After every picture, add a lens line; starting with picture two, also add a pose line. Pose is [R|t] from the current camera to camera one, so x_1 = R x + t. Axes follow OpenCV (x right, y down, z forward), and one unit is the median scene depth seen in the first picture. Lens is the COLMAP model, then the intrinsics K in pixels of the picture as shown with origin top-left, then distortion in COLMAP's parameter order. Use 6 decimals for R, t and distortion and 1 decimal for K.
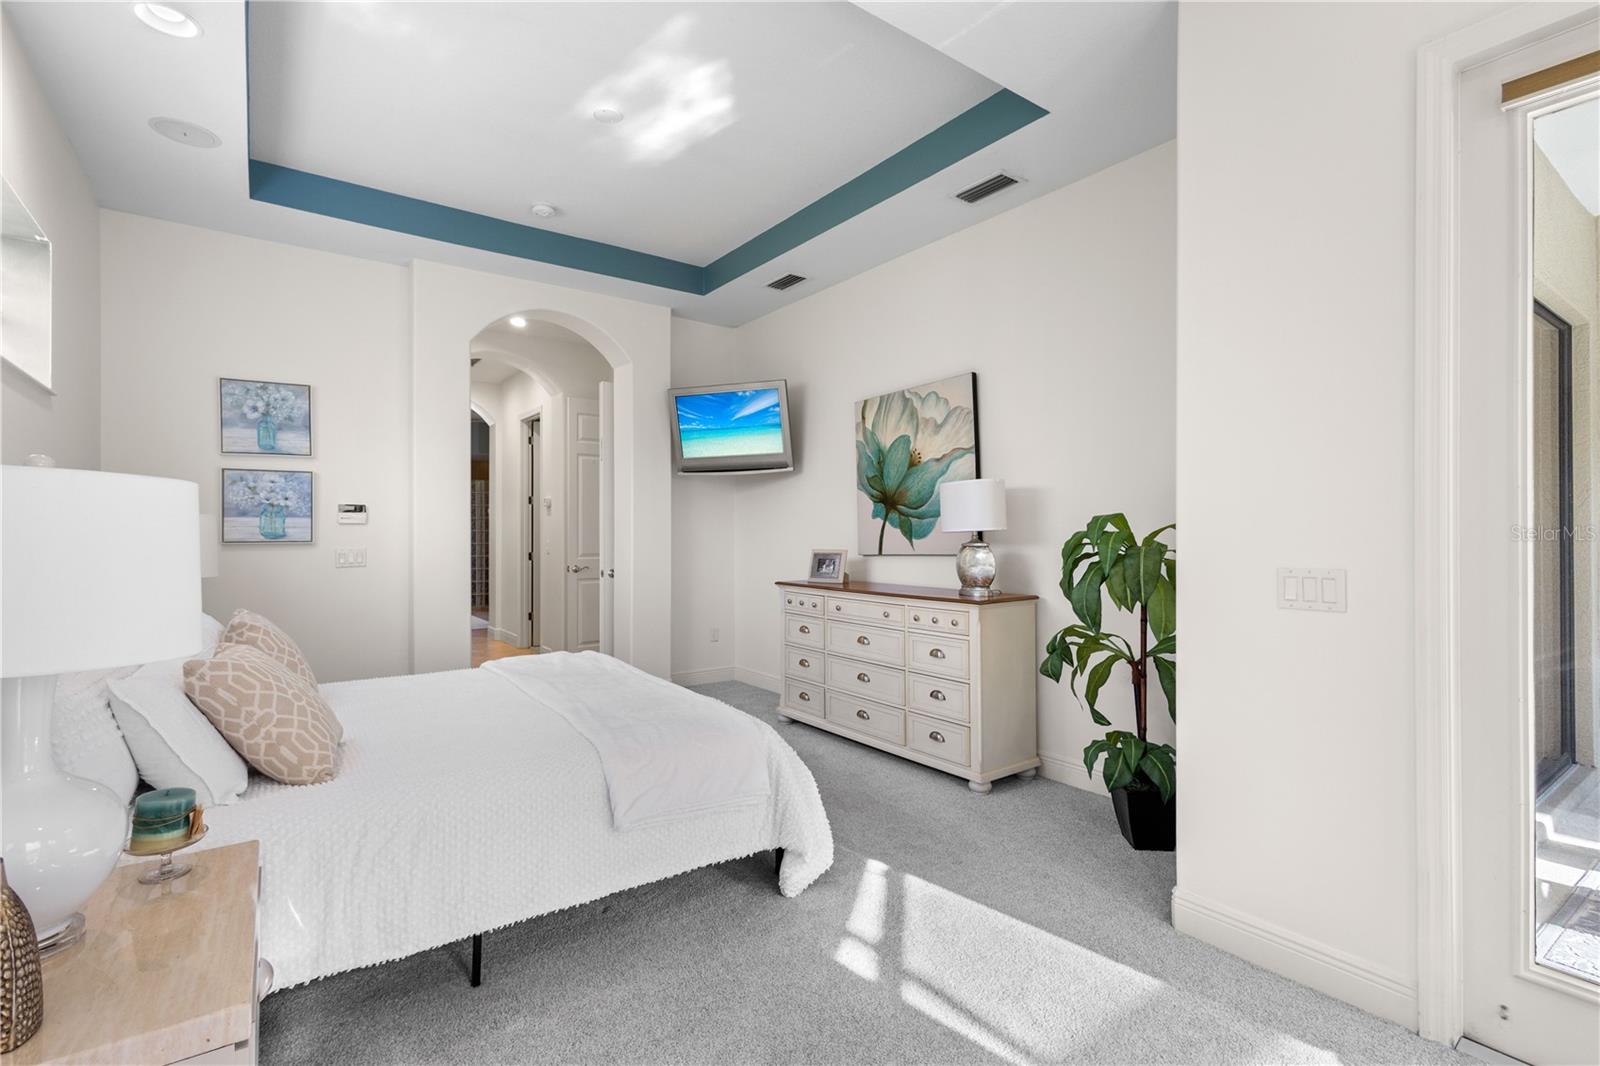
lens RADIAL K [[746.0, 0, 793.9], [0, 746.0, 526.5], [0, 0, 1]] dist [0.005570, 0.001222]
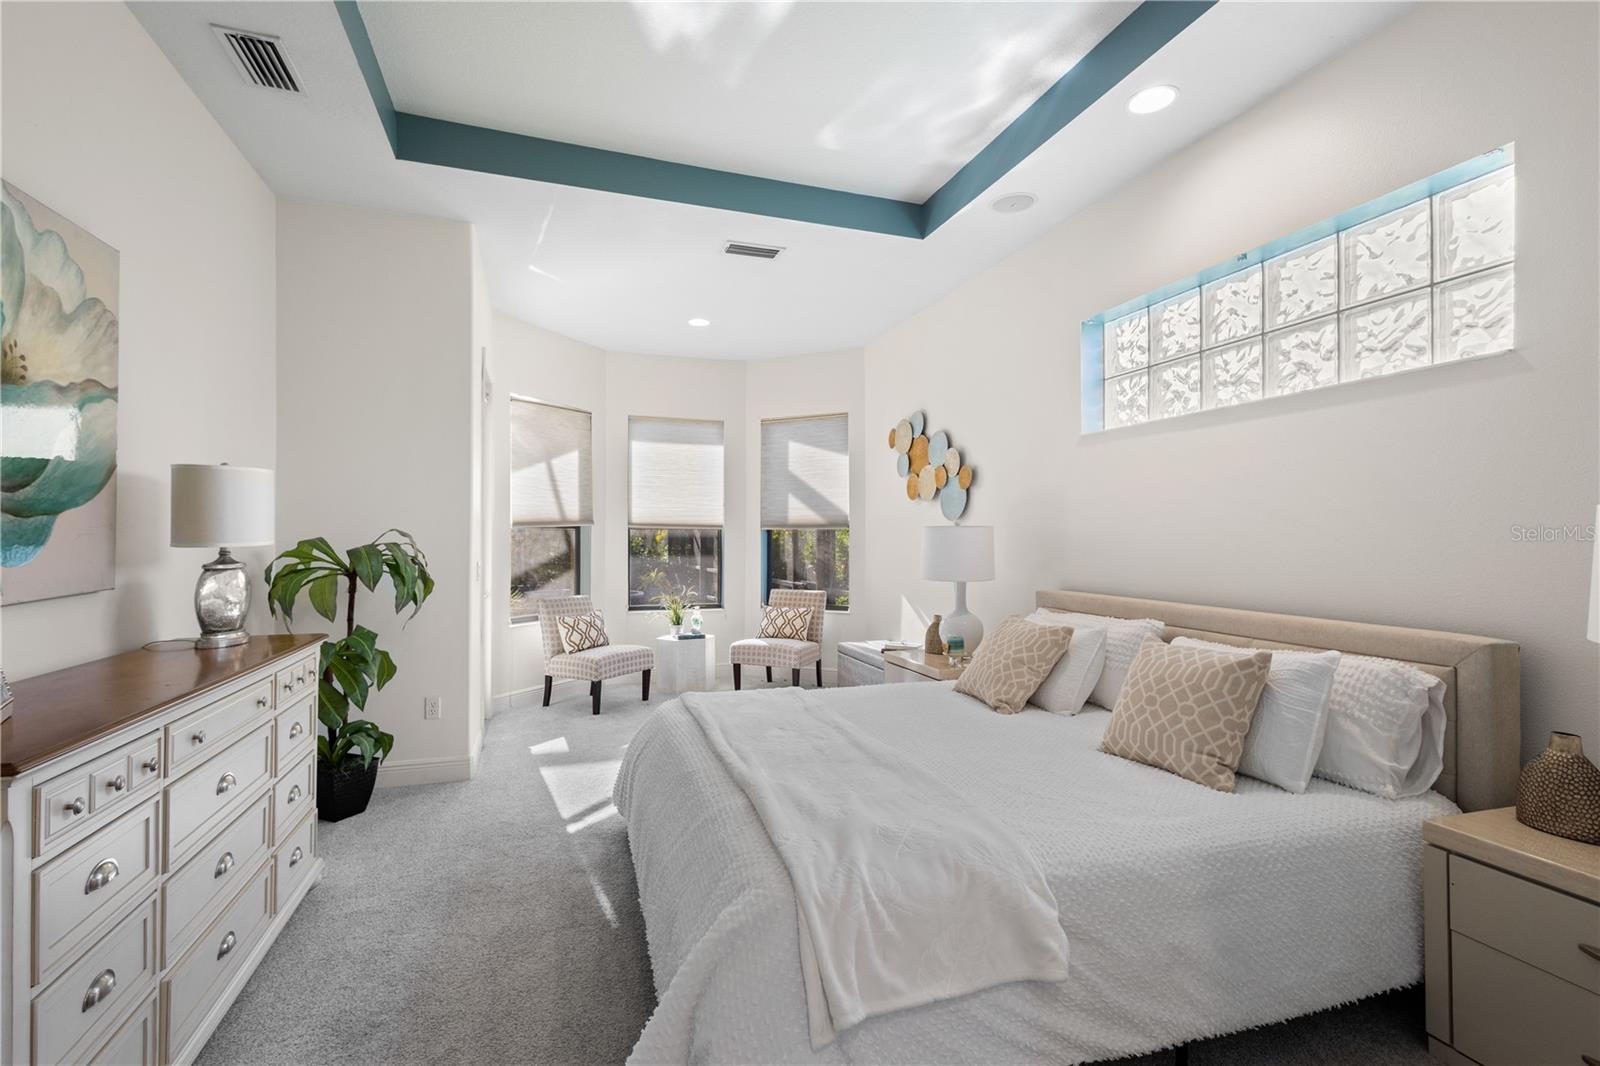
lens RADIAL K [[746.0, 0, 795.1], [0, 746.0, 531.0], [0, 0, 1]] dist [0.005570, 0.001222]
pose [[-0.954067, -0.001132, 0.299590, -0.410037], [-0.001424, 0.999999, -0.000757, -0.004661], [-0.299589, -0.001149, -0.954068, 1.455869]]
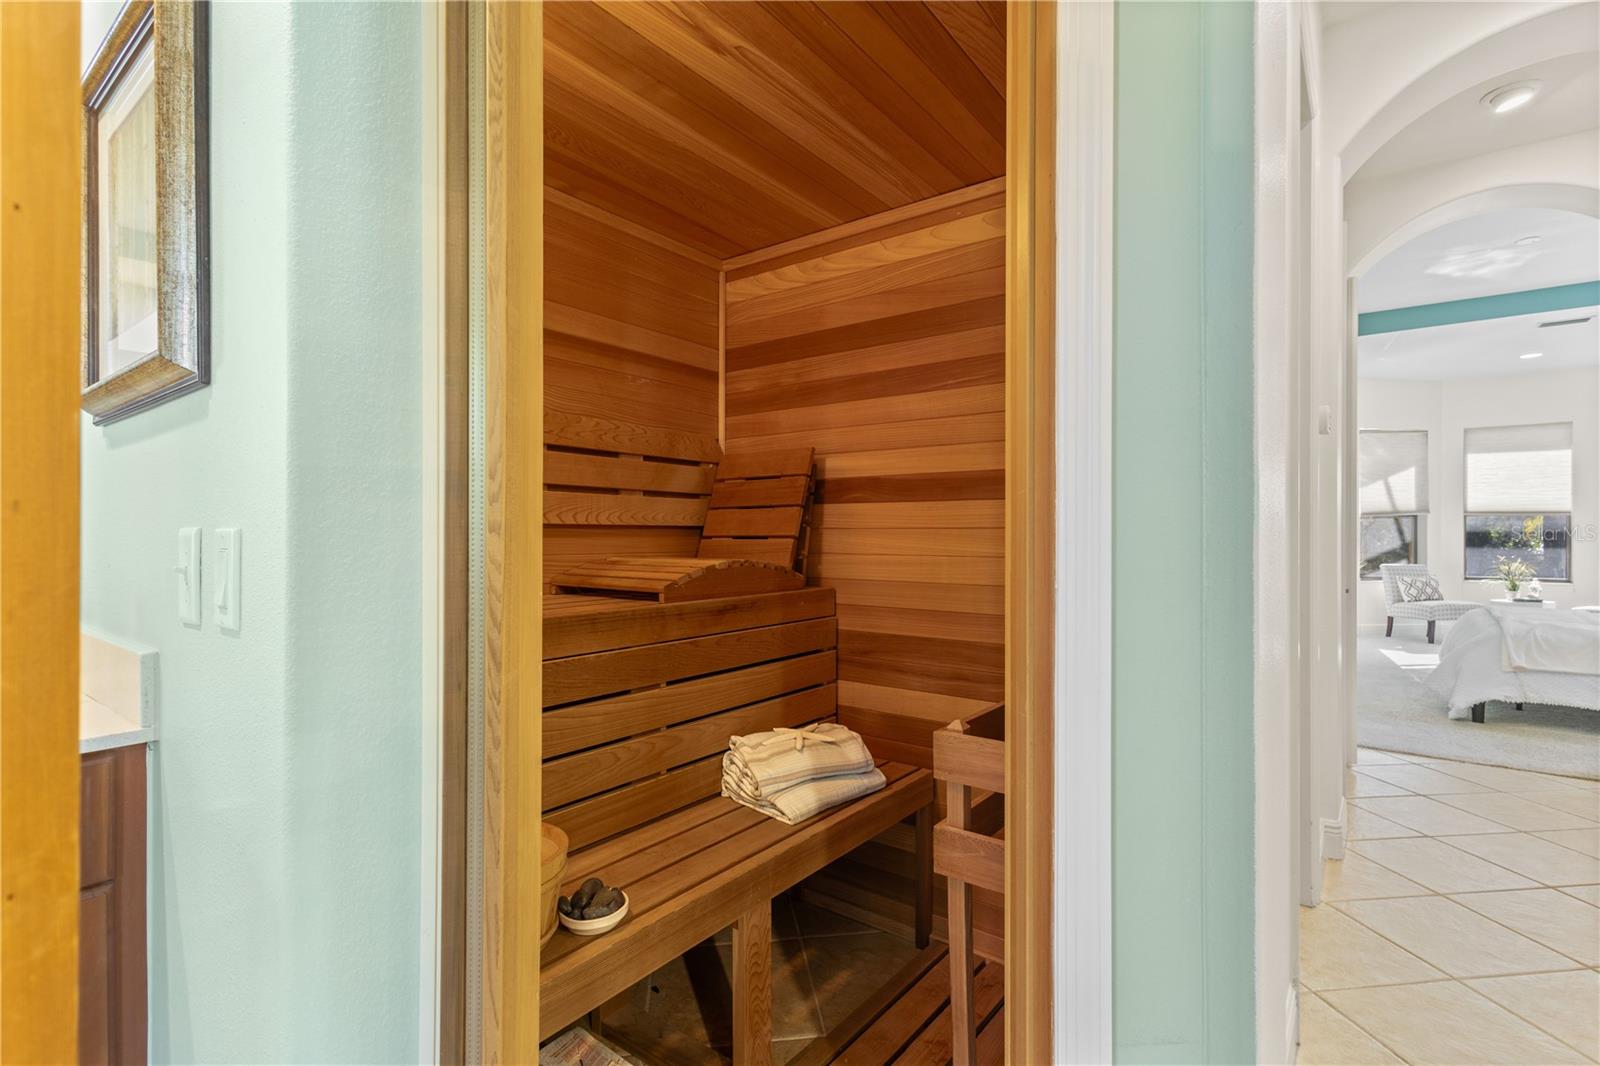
lens RADIAL K [[746.0, 0, 791.1], [0, 746.0, 529.7], [0, 0, 1]] dist [0.005570, 0.001222]
pose [[-0.282117, -0.001089, 0.959379, -0.862194], [0.005515, 0.999981, 0.002756, 0.005118], [-0.959364, 0.006069, -0.282106, 2.124418]]
